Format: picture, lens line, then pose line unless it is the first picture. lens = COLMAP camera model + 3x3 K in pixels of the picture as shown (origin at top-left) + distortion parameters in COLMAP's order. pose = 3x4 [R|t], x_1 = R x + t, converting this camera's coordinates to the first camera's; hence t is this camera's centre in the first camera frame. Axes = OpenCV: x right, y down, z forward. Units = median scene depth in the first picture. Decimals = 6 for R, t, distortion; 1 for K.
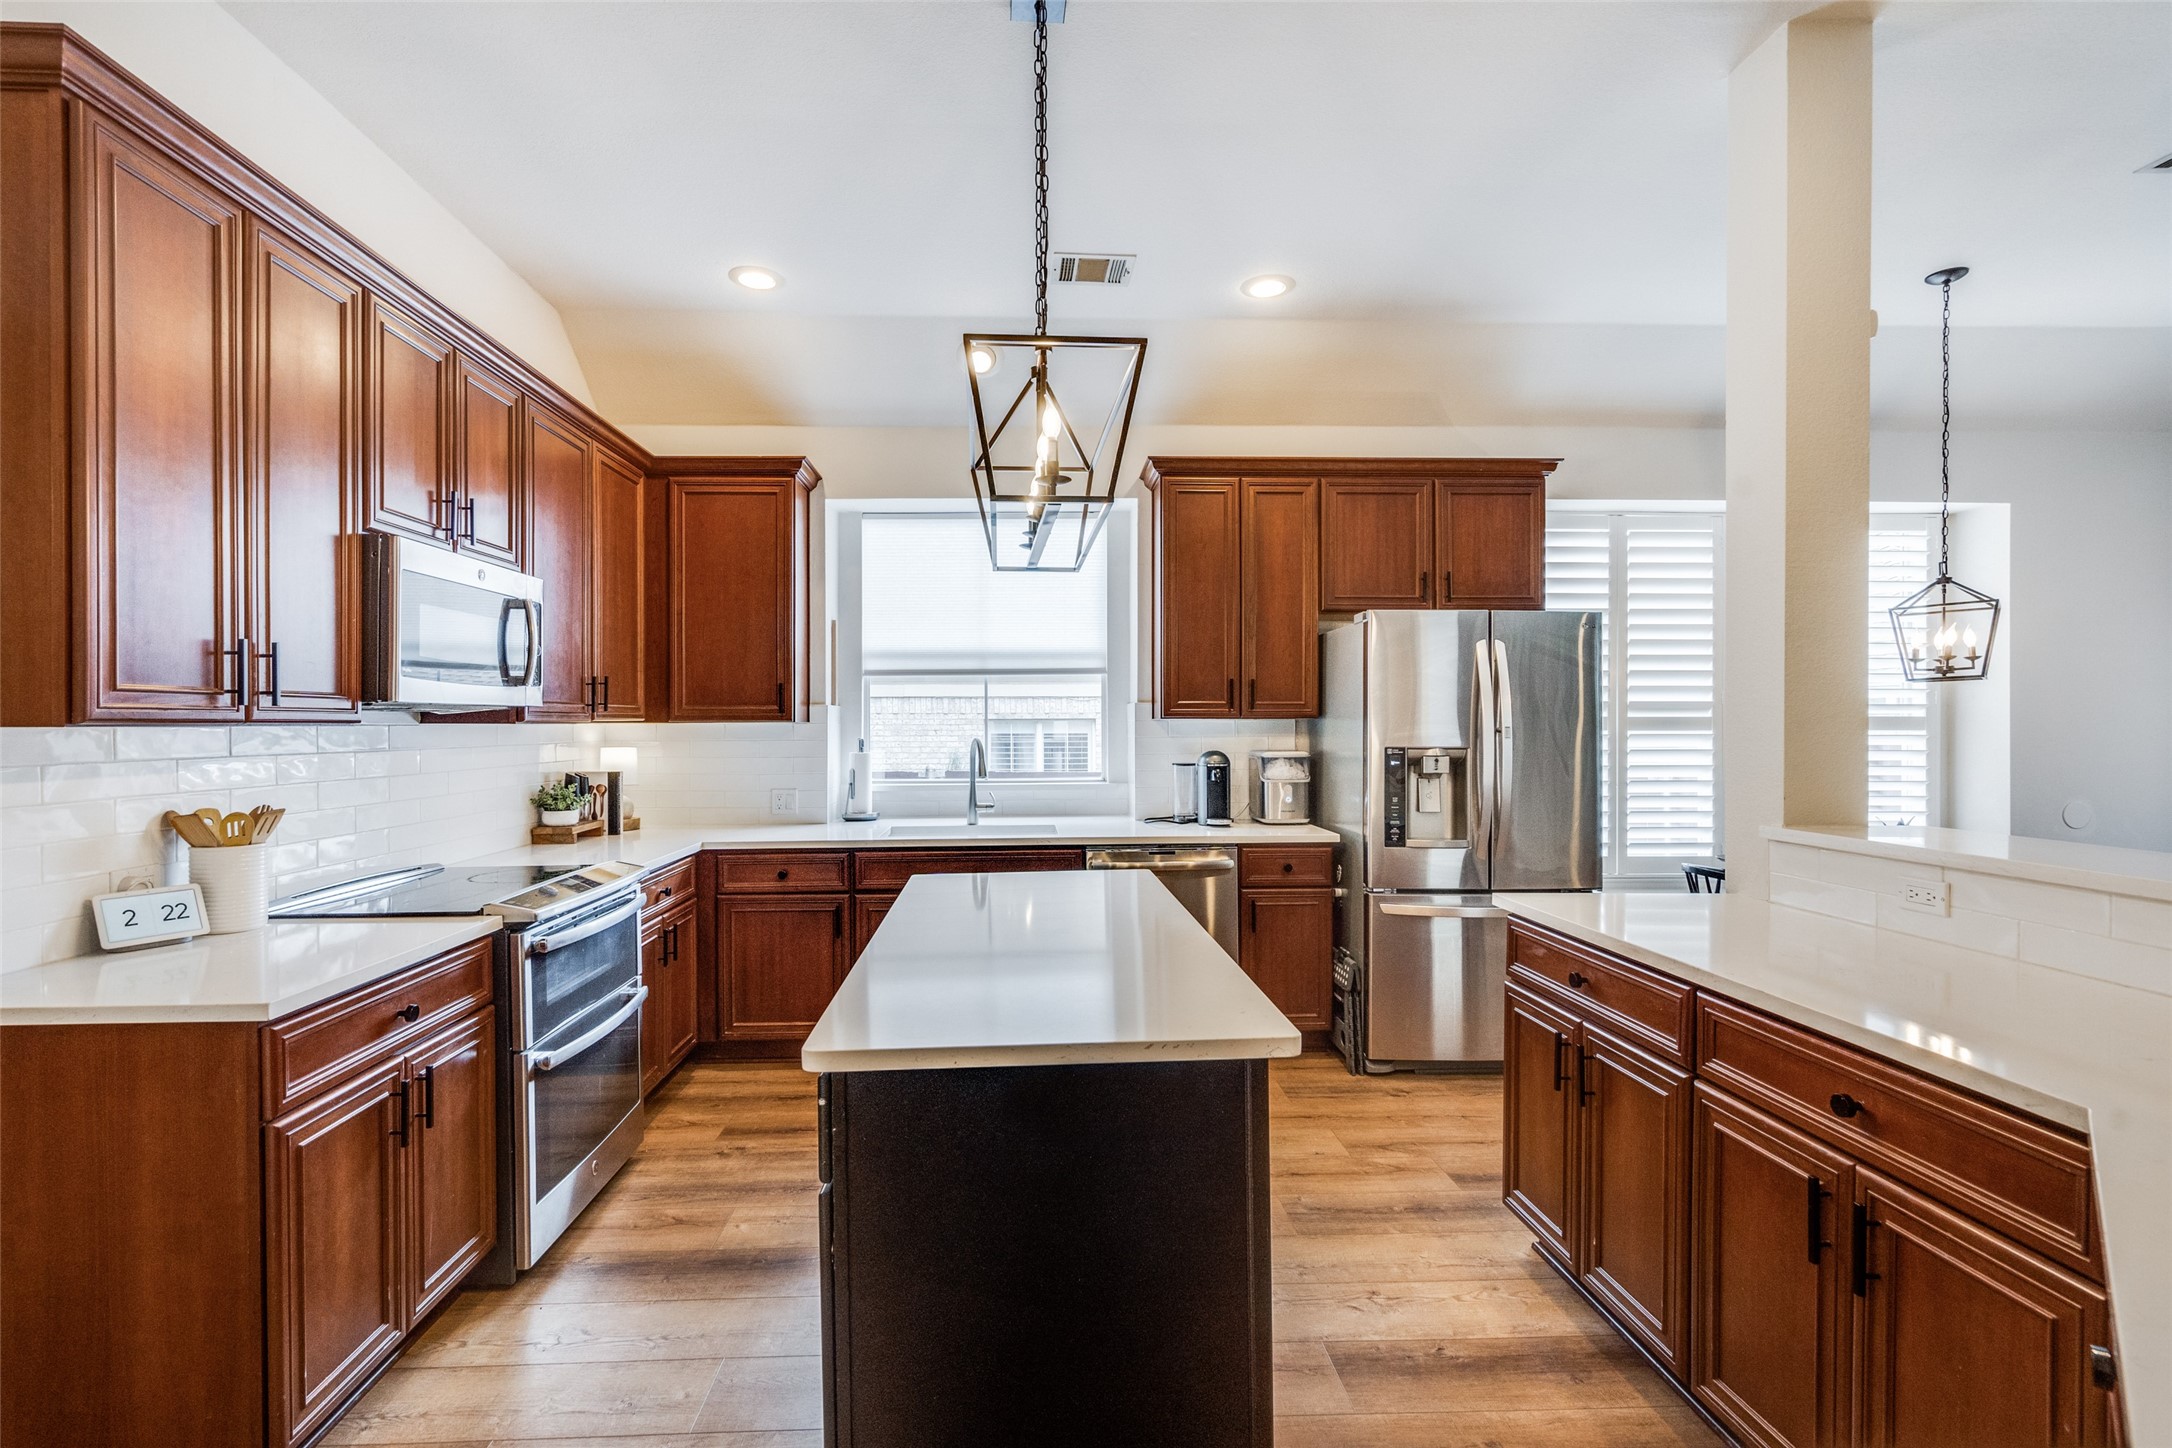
lens RADIAL K [[1007.0, 0, 1042.1], [0, 1007.0, 725.6], [0, 0, 1]] dist [0.003582, 0.000439]
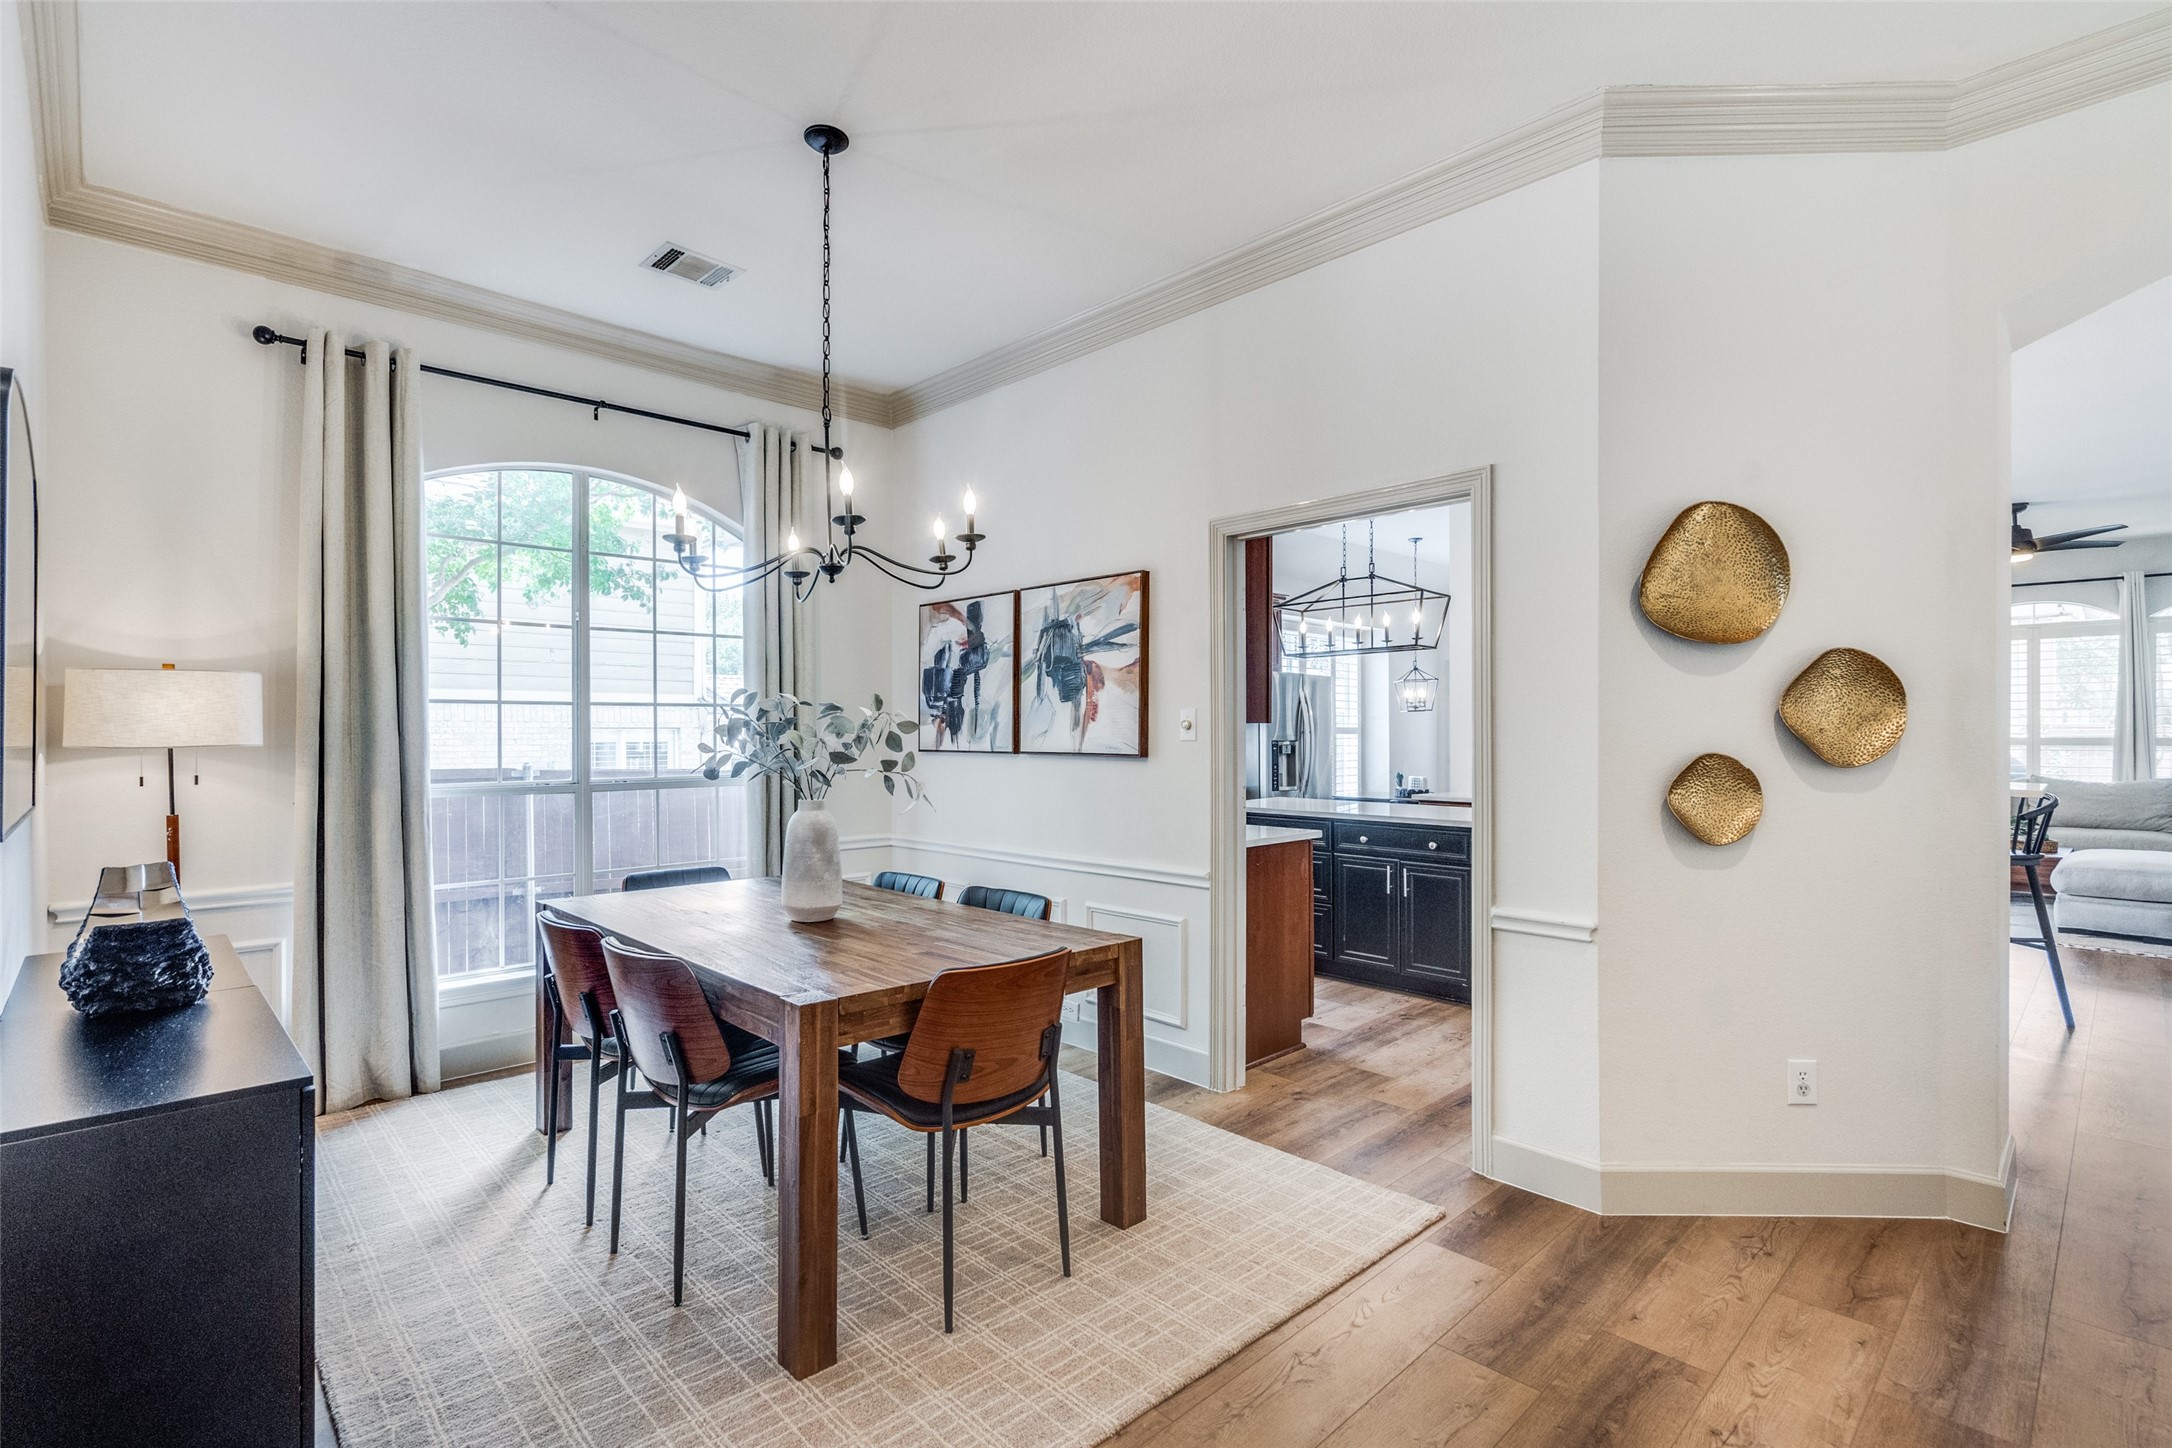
lens RADIAL K [[1016.7, 0, 1075.6], [0, 1016.7, 731.5], [0, 0, 1]] dist [0.007864, -0.000170]
pose [[0.739637, 0.002296, 0.673002, -1.146653], [0.001965, 0.999983, -0.005572, 0.011986], [-0.673003, 0.005444, 0.739620, -0.193185]]
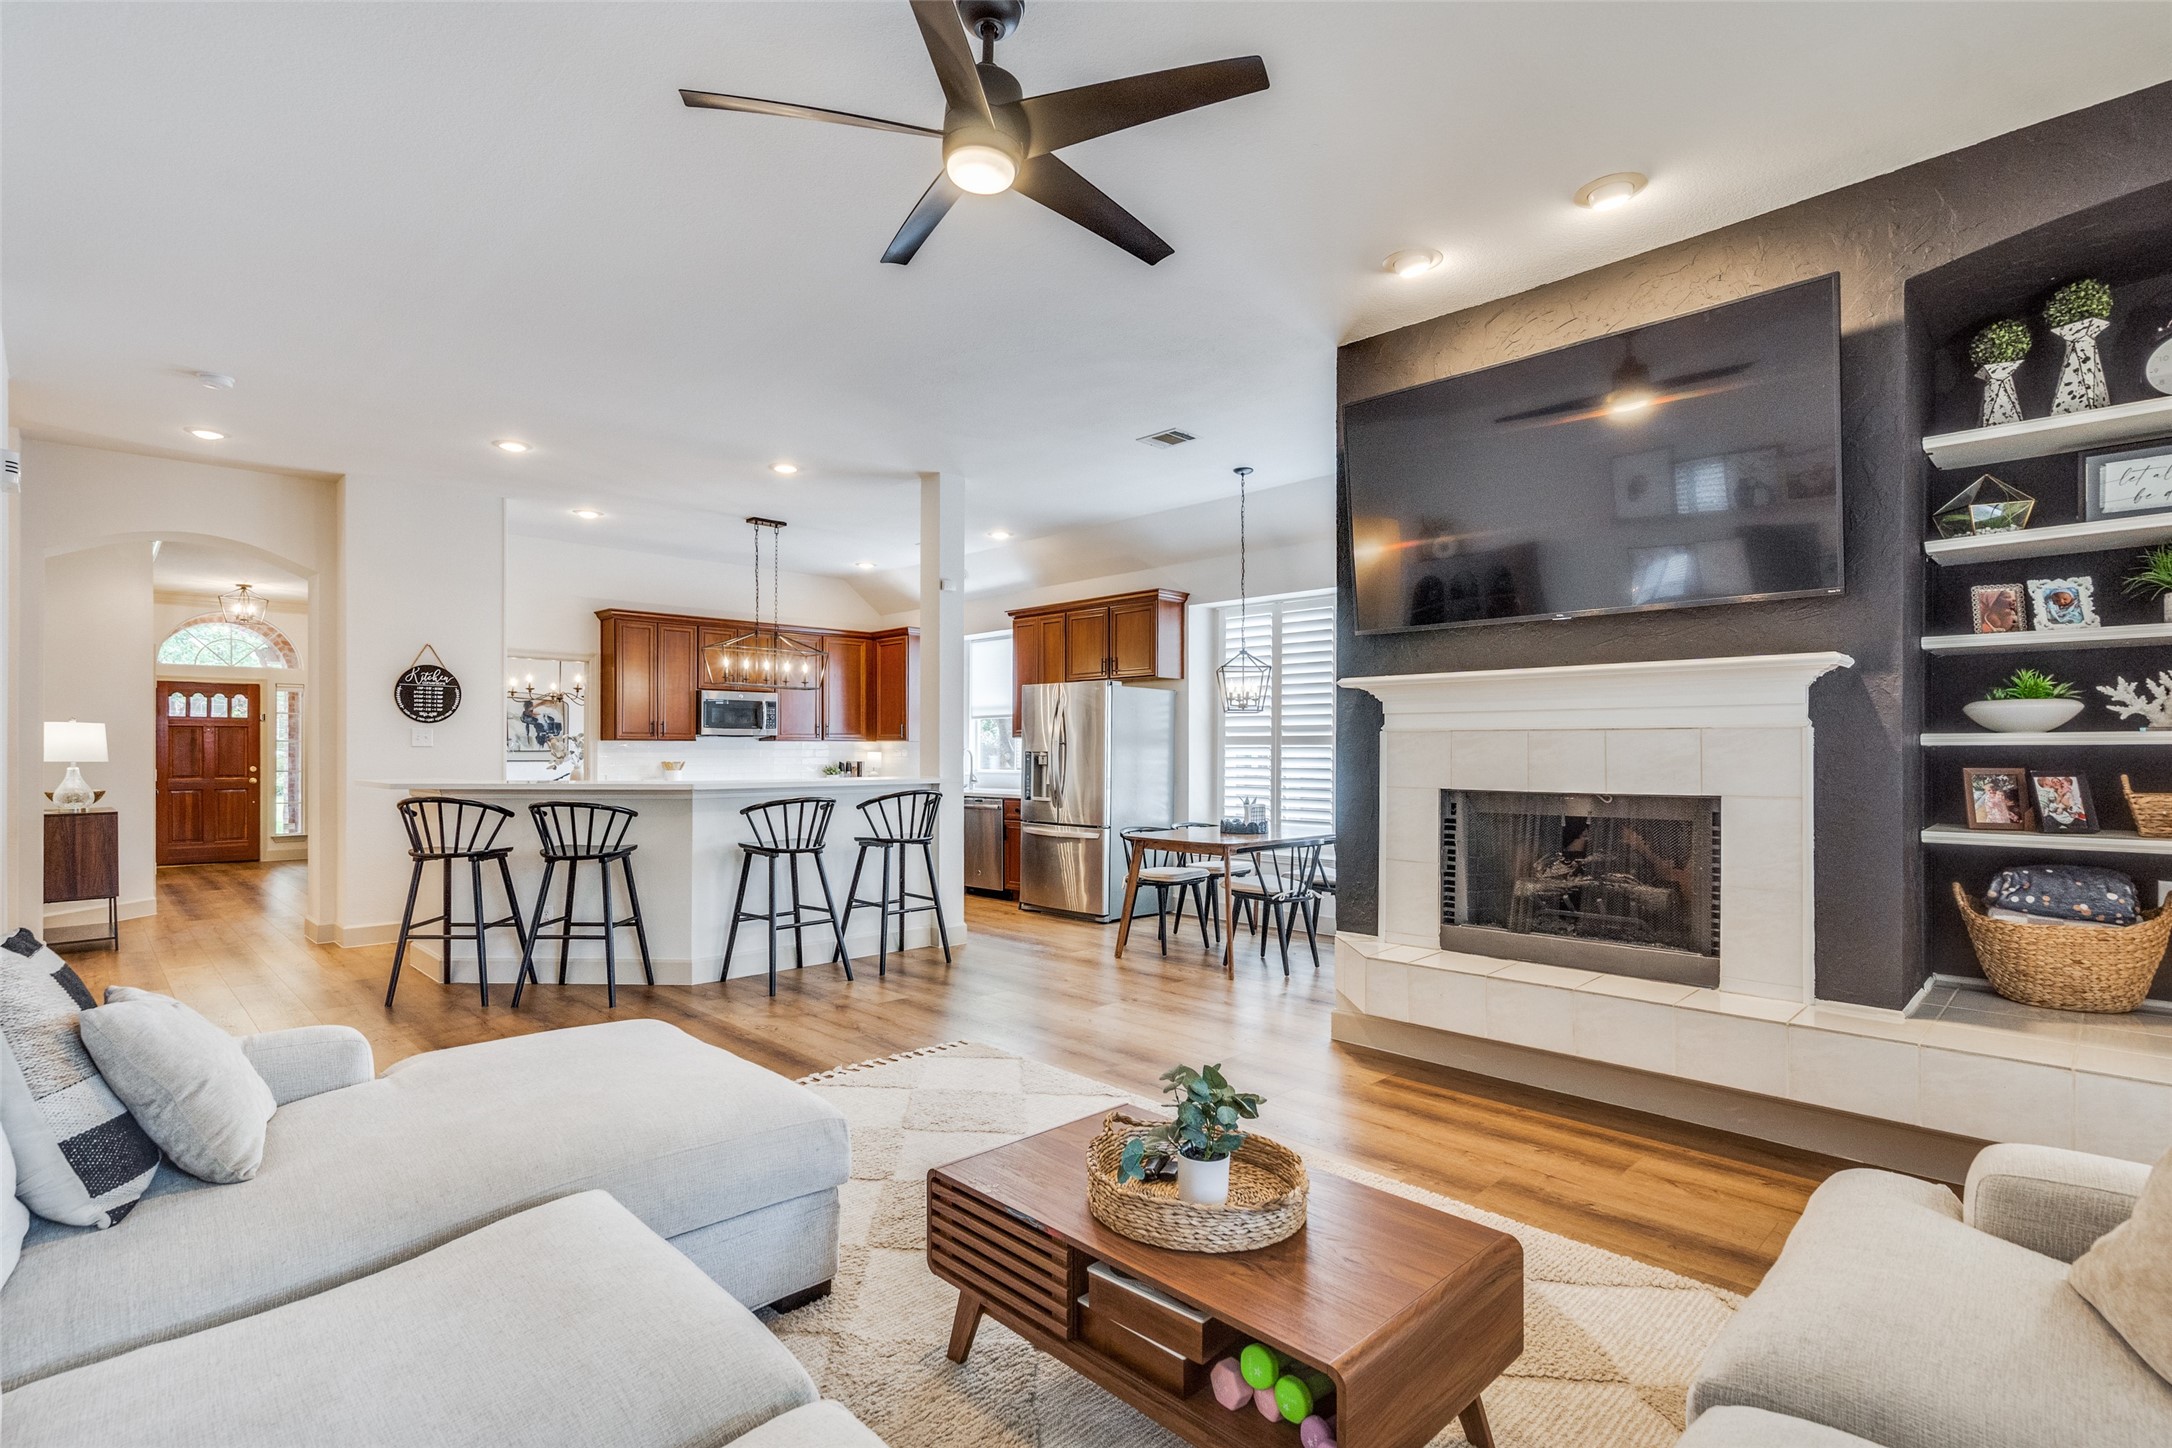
lens RADIAL K [[1023.0, 0, 1058.6], [0, 1023.0, 744.5], [0, 0, 1]] dist [-0.000081, -0.000028]
pose [[0.671702, -0.002031, -0.740819, 1.735760], [-0.005005, 0.999961, -0.007279, 0.020283], [0.740805, 0.008597, 0.671665, -0.324824]]
